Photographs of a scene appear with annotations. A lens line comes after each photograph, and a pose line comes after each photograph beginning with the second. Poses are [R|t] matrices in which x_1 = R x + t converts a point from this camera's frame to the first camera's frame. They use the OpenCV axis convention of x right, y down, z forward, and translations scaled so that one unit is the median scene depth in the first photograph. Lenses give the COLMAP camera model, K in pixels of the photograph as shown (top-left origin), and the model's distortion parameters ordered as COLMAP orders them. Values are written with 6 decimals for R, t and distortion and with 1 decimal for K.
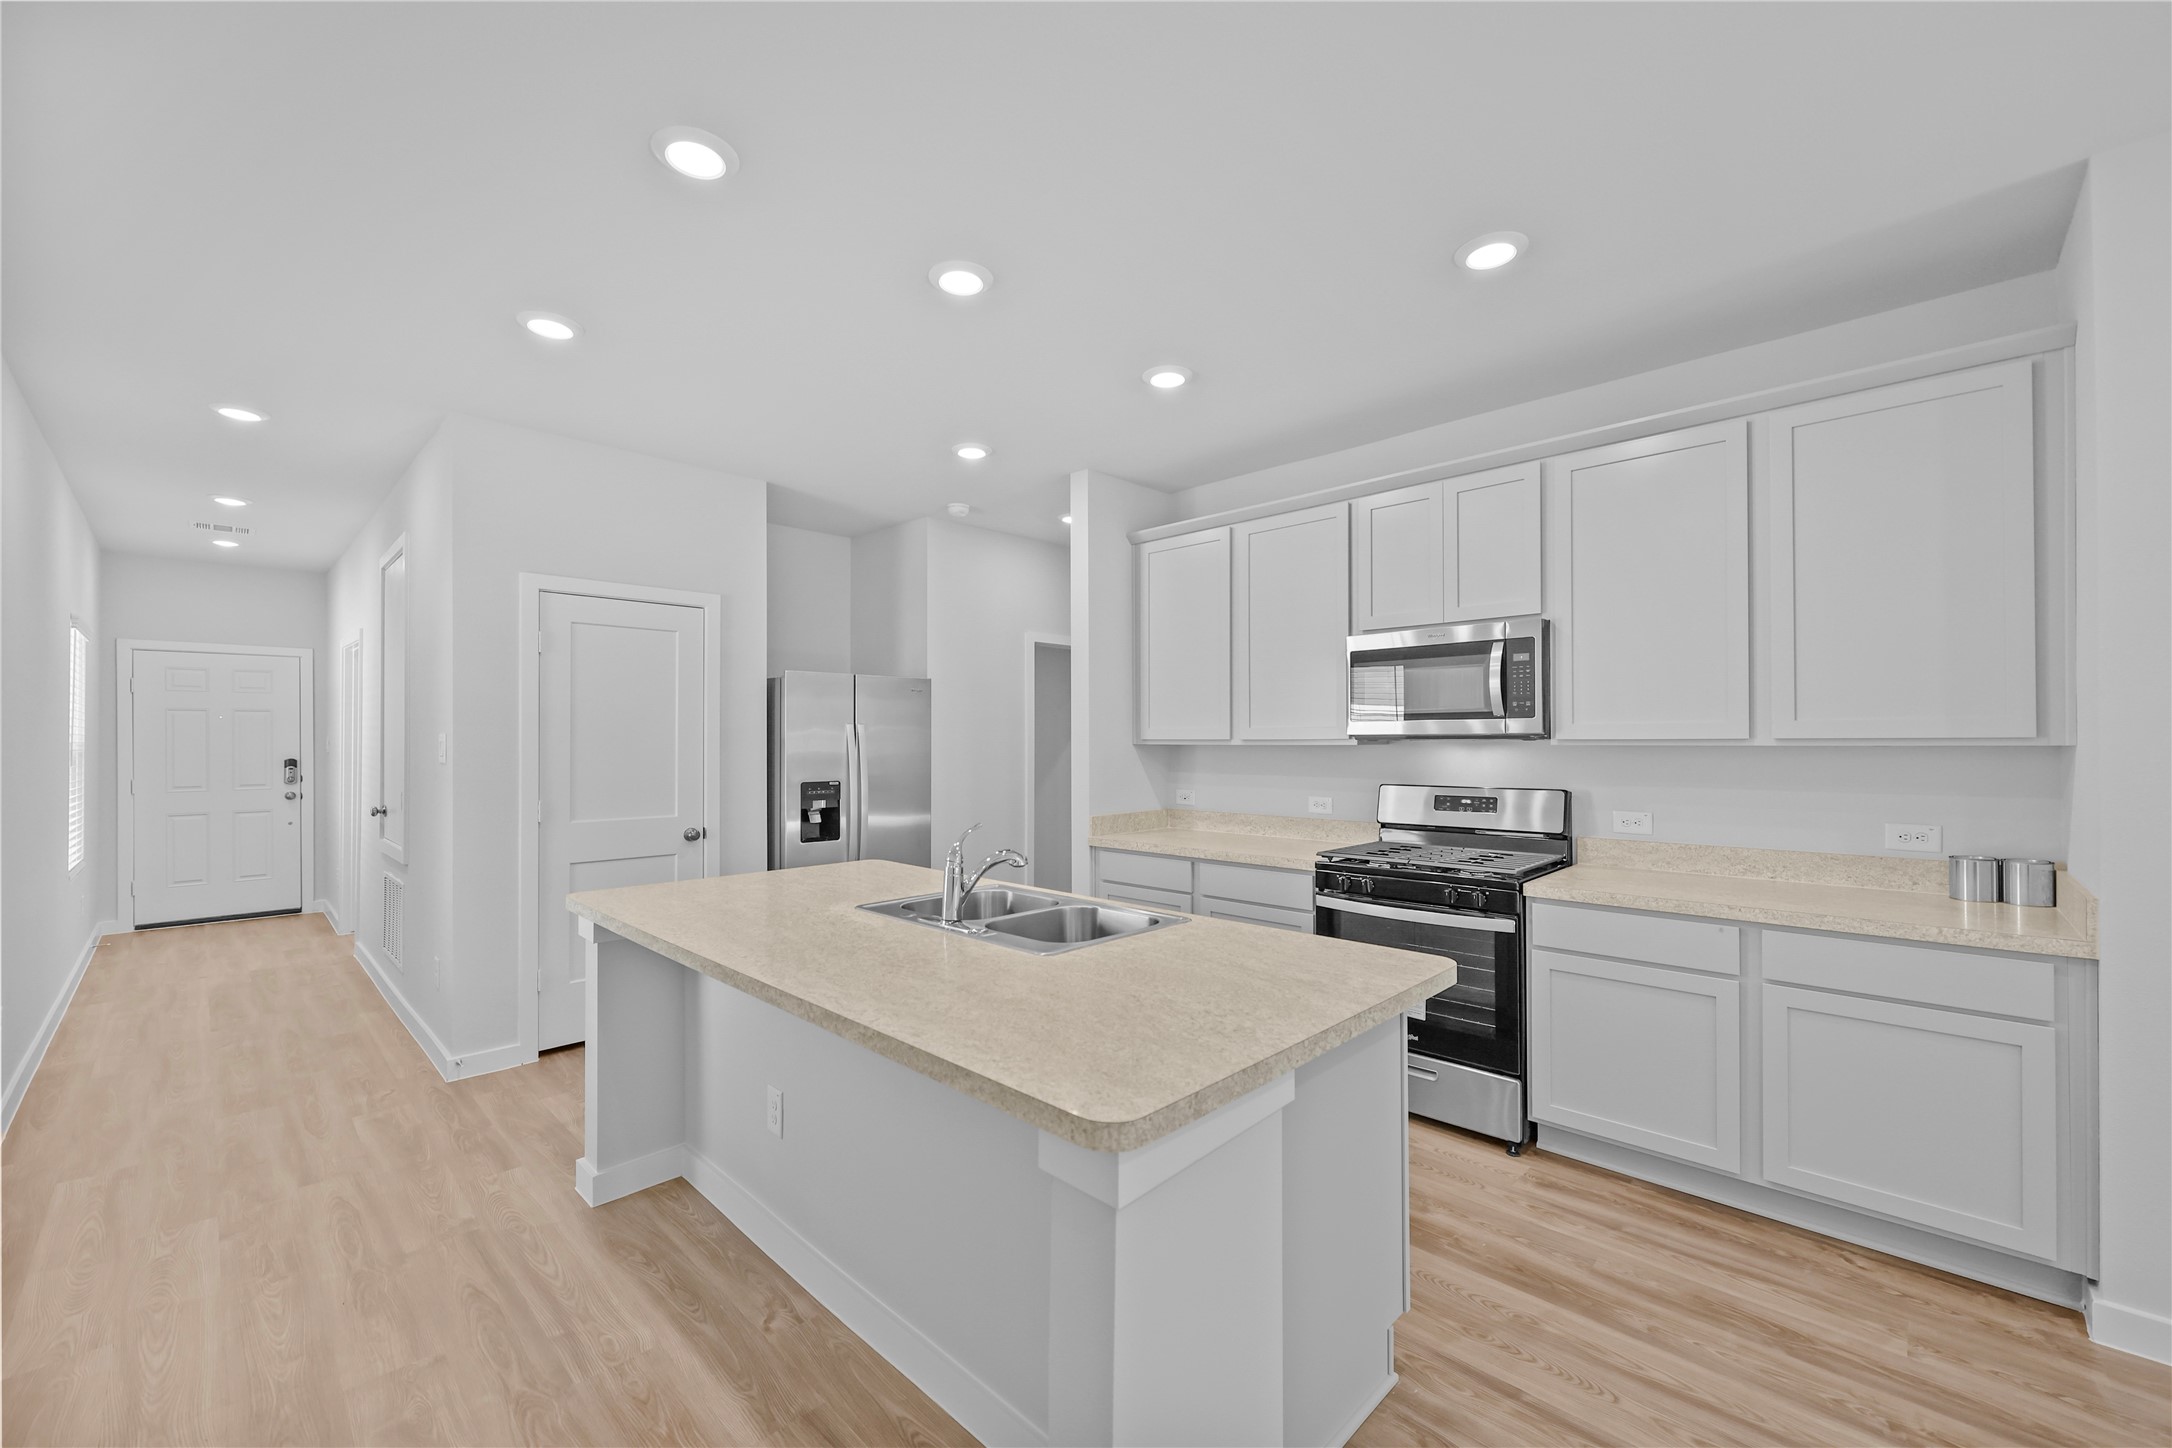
lens RADIAL K [[874.0, 0, 1090.4], [0, 874.0, 734.2], [0, 0, 1]] dist [-0.001548, 0.000454]
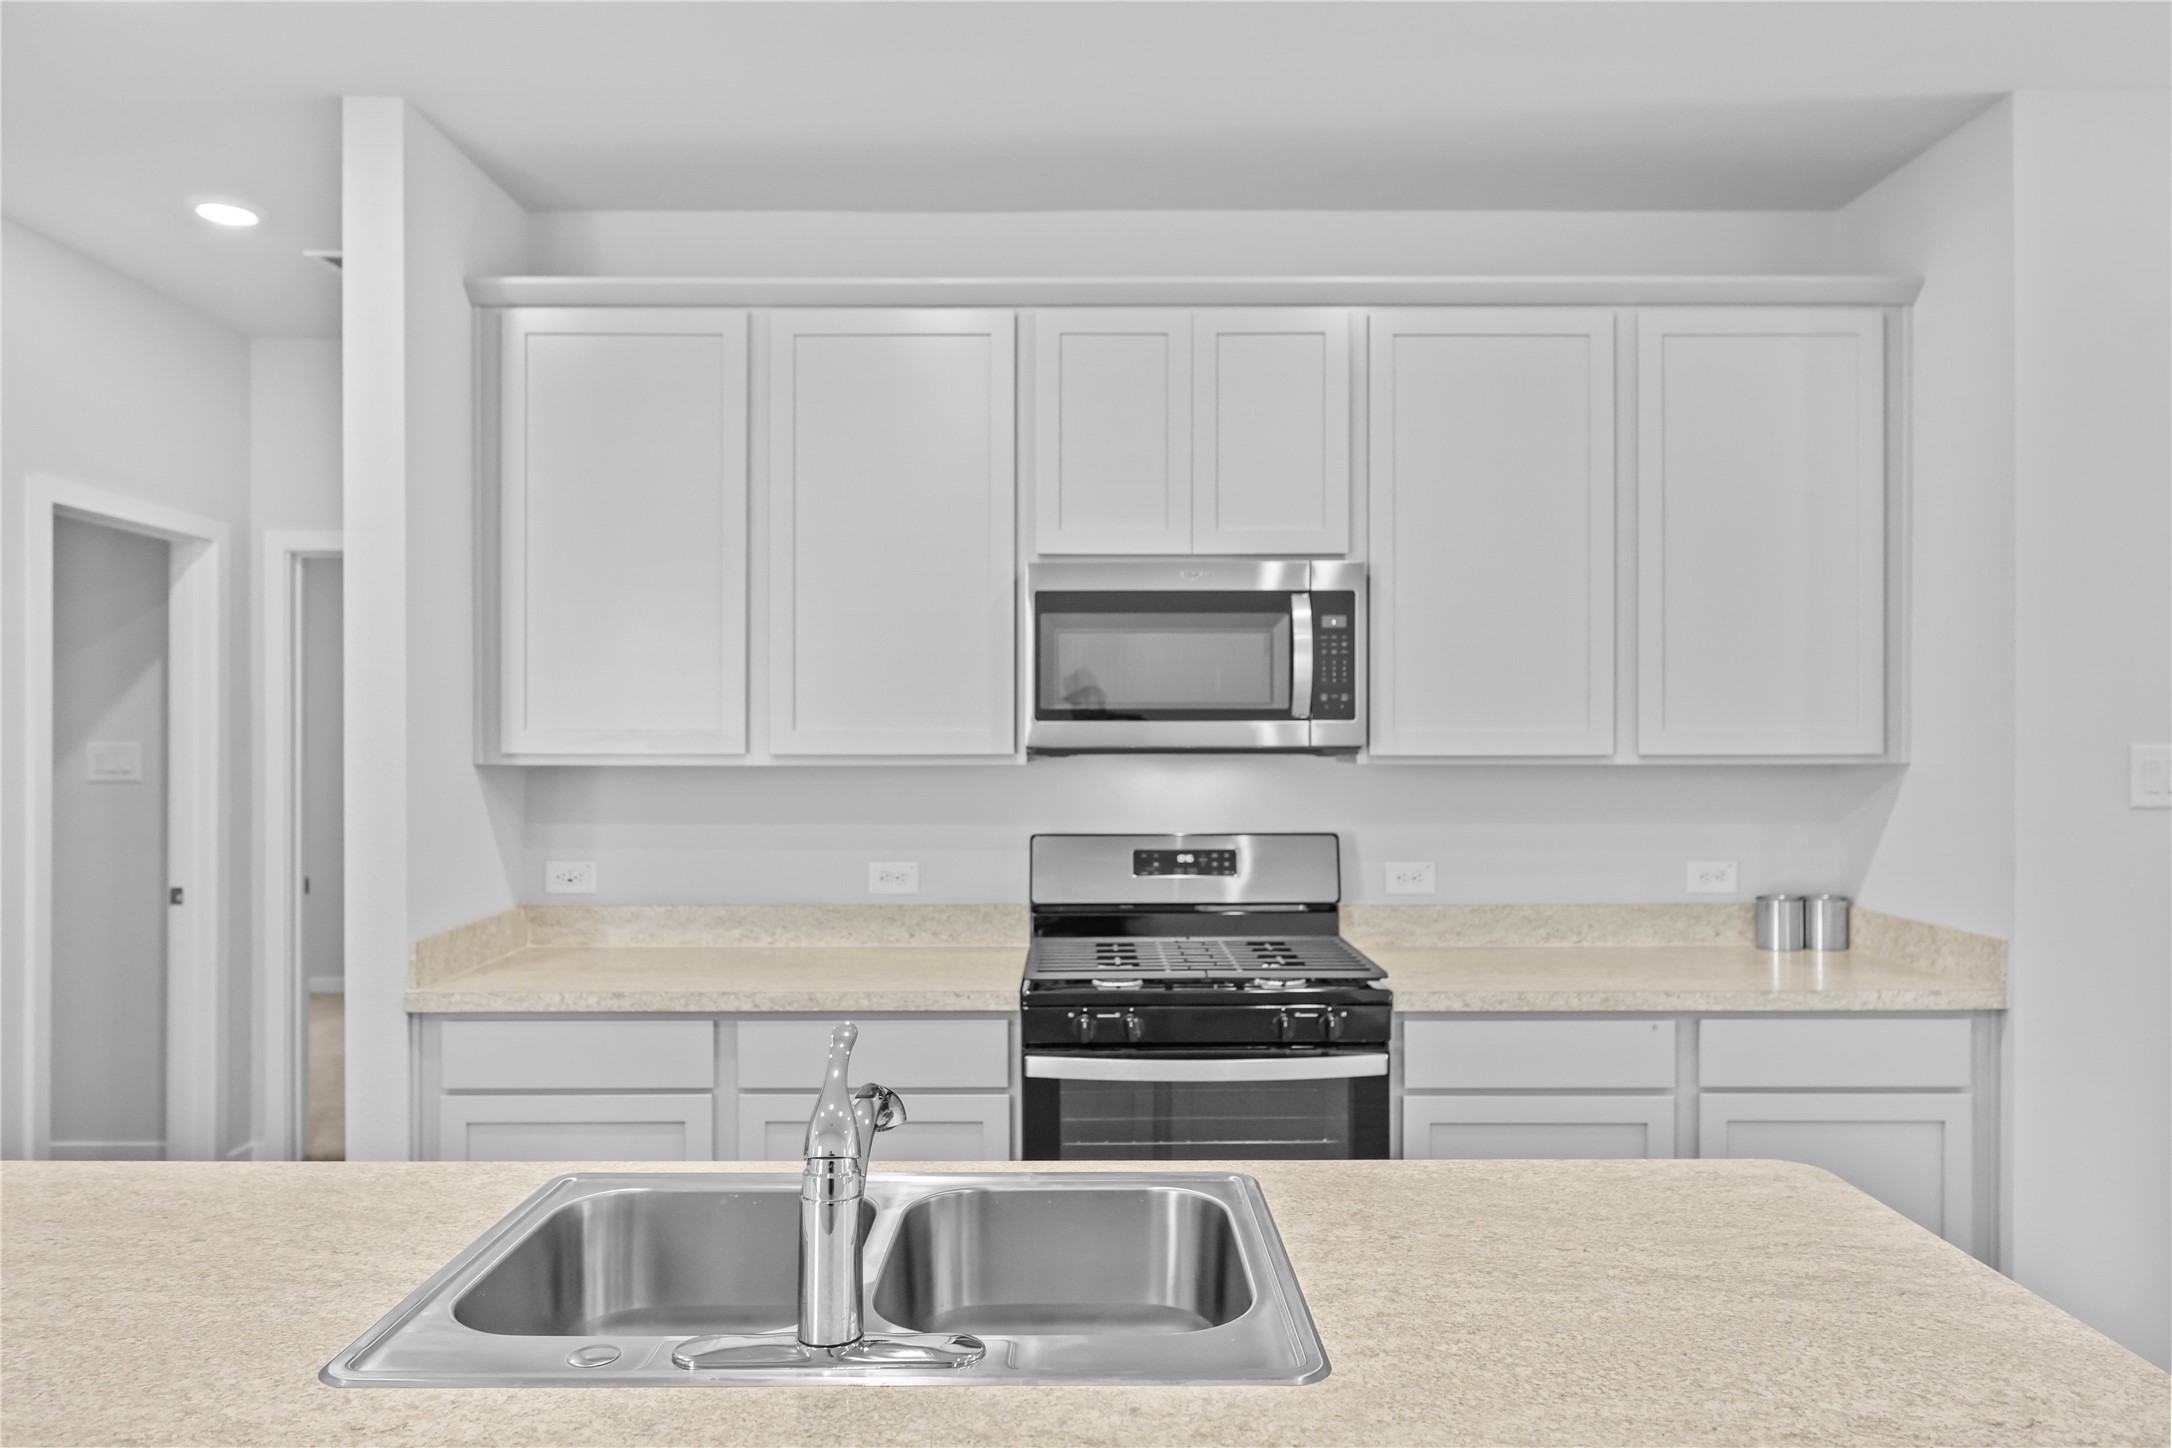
lens RADIAL K [[1423.0, 0, 1082.5], [0, 1423.0, 736.5], [0, 0, 1]] dist [0.004299, -0.003819]
pose [[0.714496, 0.003165, 0.699632, -0.313924], [-0.006292, 0.999978, 0.001901, -0.007737], [-0.699611, -0.005760, 0.714501, 0.380766]]
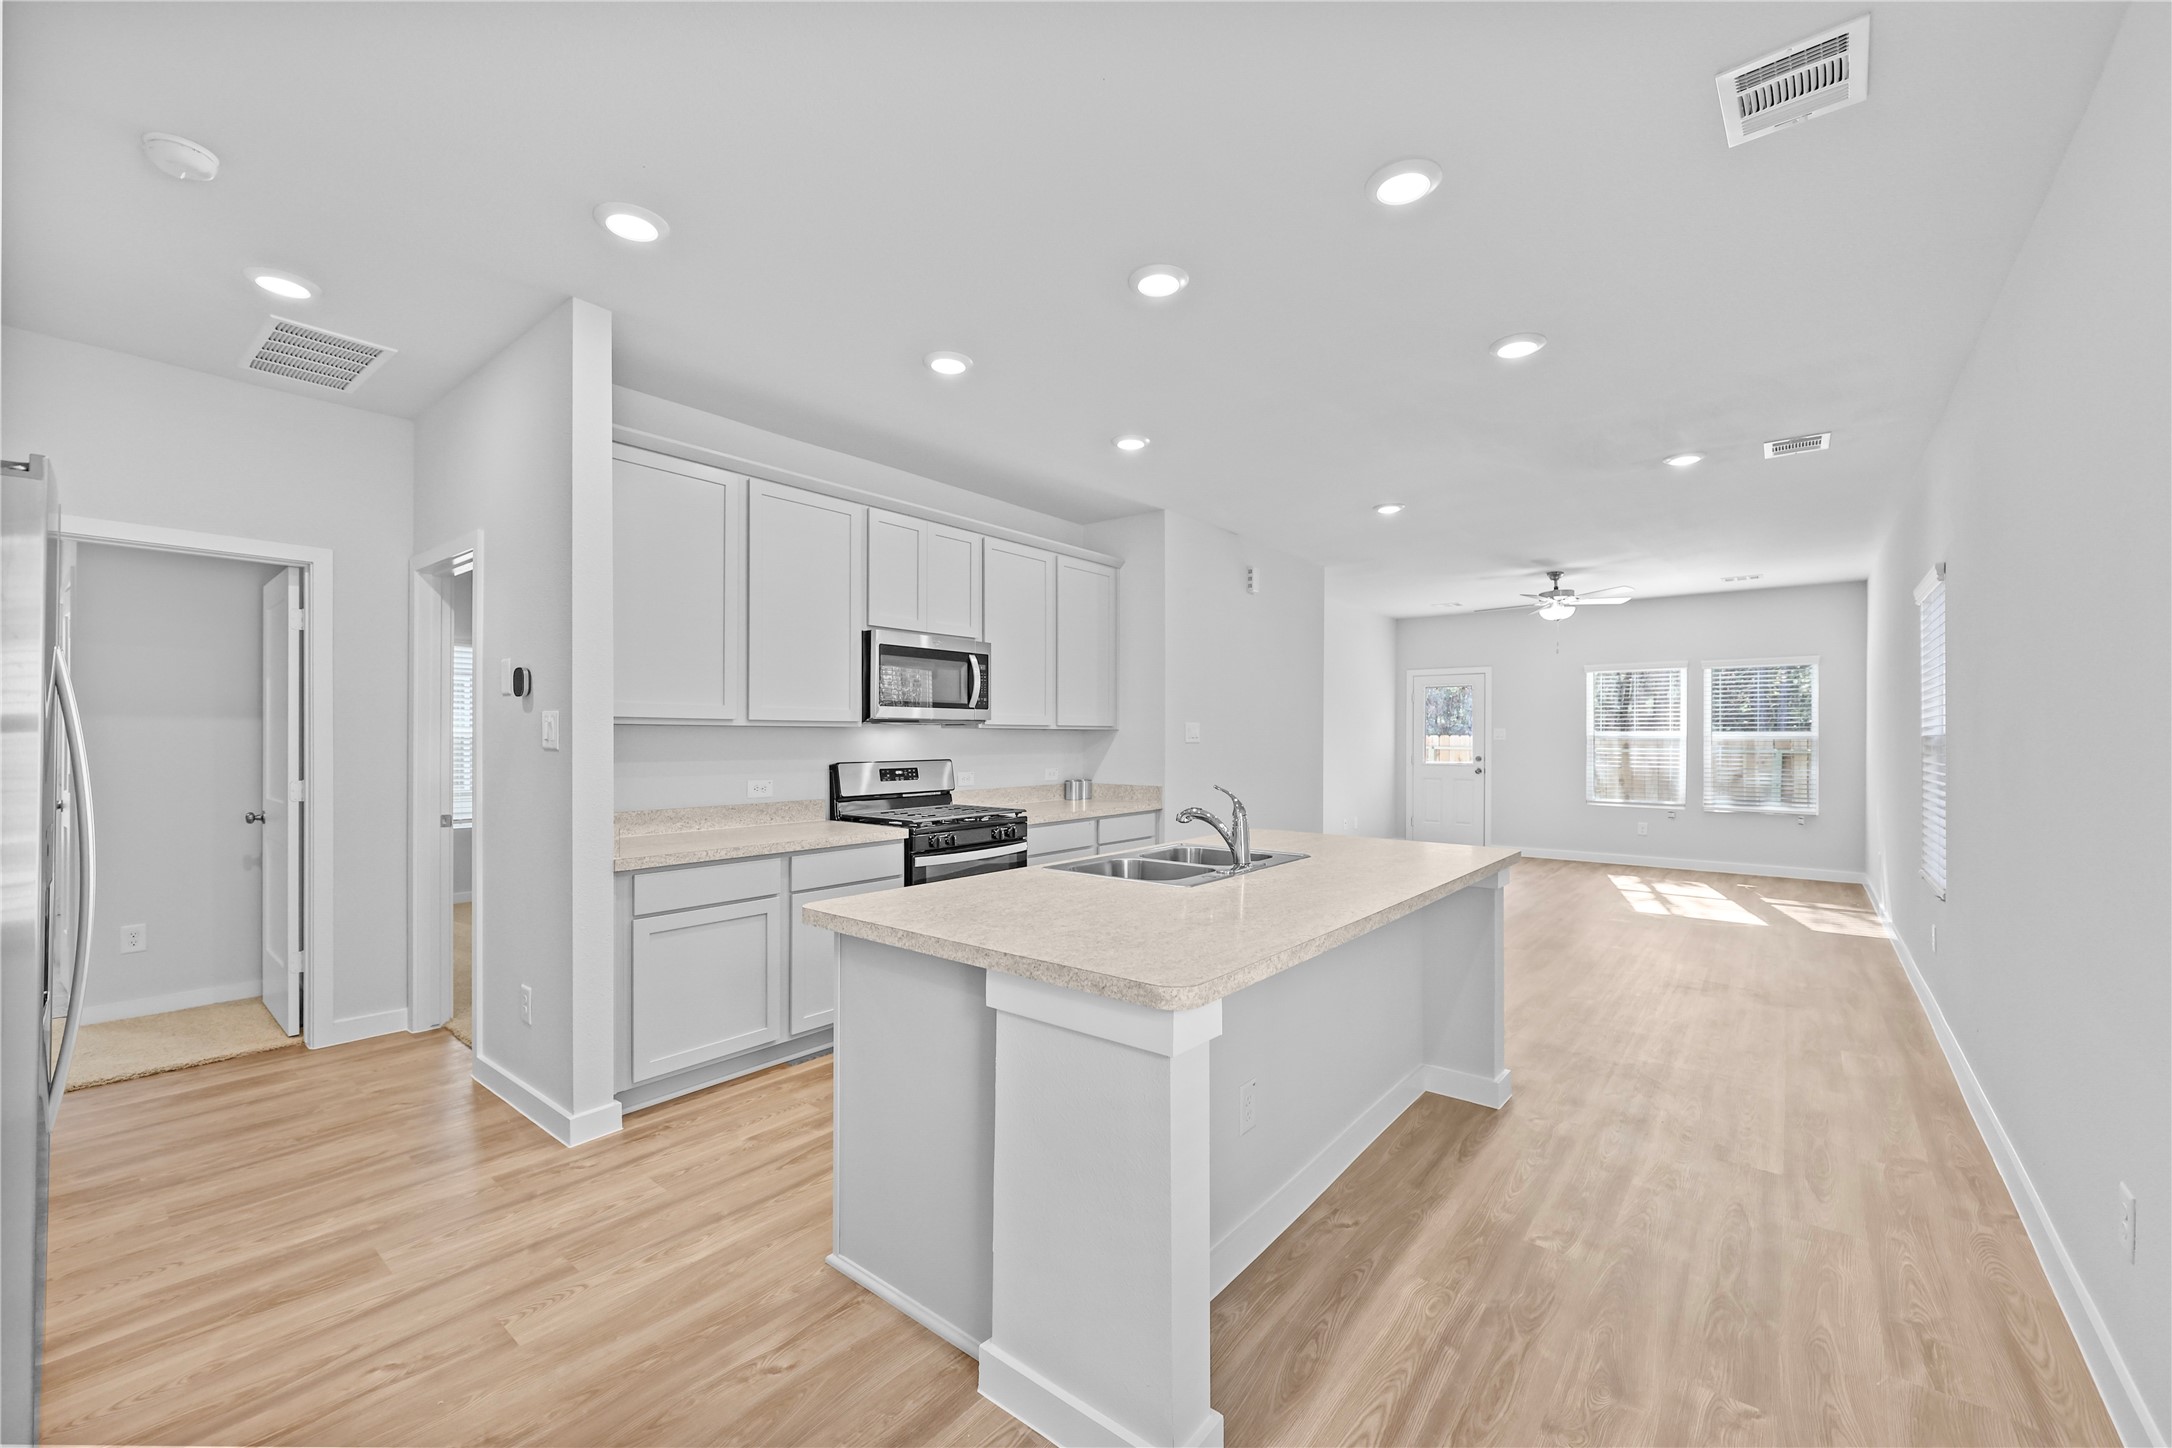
lens RADIAL K [[874.0, 0, 1091.9], [0, 874.0, 735.2], [0, 0, 1]] dist [-0.001548, 0.000454]
pose [[-0.102540, 0.004169, 0.994720, -0.911482], [-0.009024, 0.999946, -0.005121, 0.028499], [-0.994688, -0.009501, -0.102497, 0.903630]]
